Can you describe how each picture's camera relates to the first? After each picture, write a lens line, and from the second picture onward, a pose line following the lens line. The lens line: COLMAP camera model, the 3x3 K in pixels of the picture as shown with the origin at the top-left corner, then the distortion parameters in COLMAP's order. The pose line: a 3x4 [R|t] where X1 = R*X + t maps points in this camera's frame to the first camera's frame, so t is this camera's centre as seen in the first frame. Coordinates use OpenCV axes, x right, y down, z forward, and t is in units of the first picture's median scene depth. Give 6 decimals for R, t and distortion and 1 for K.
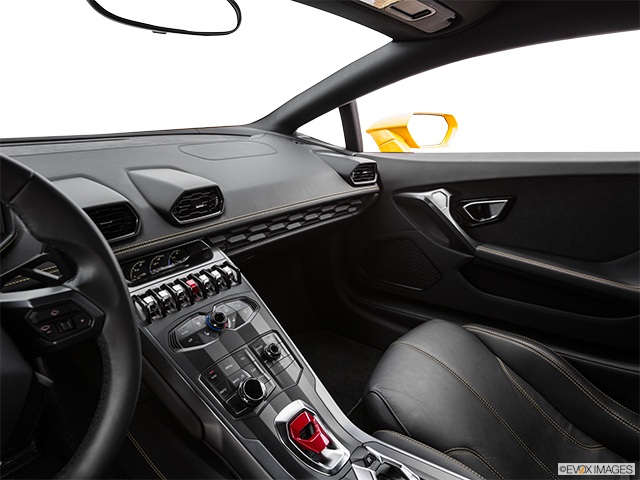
lens RADIAL K [[393.7, 0, 320.0], [0, 393.7, 240.0], [0, 0, 1]] dist [-0.003249, -0.000708]
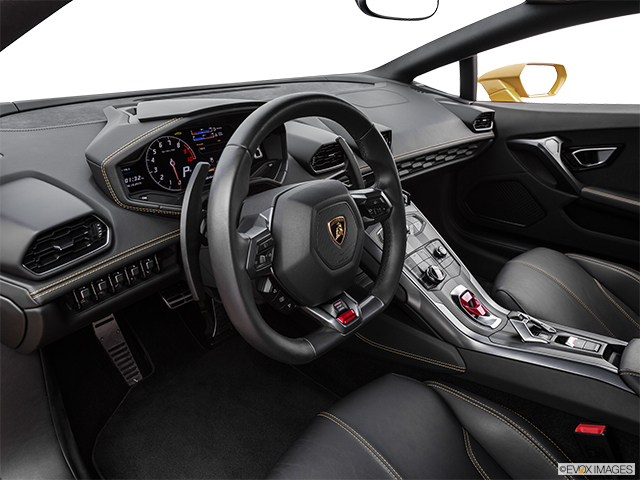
lens RADIAL K [[420.0, 0, 320.0], [0, 420.0, 240.0], [0, 0, 1]] dist [-0.003982, 0.000081]
pose [[0.994060, 0.046628, -0.098335, -0.226536], [-0.034358, 0.991816, 0.122969, 0.040109], [0.103264, -0.118860, 0.987527, -0.296803]]
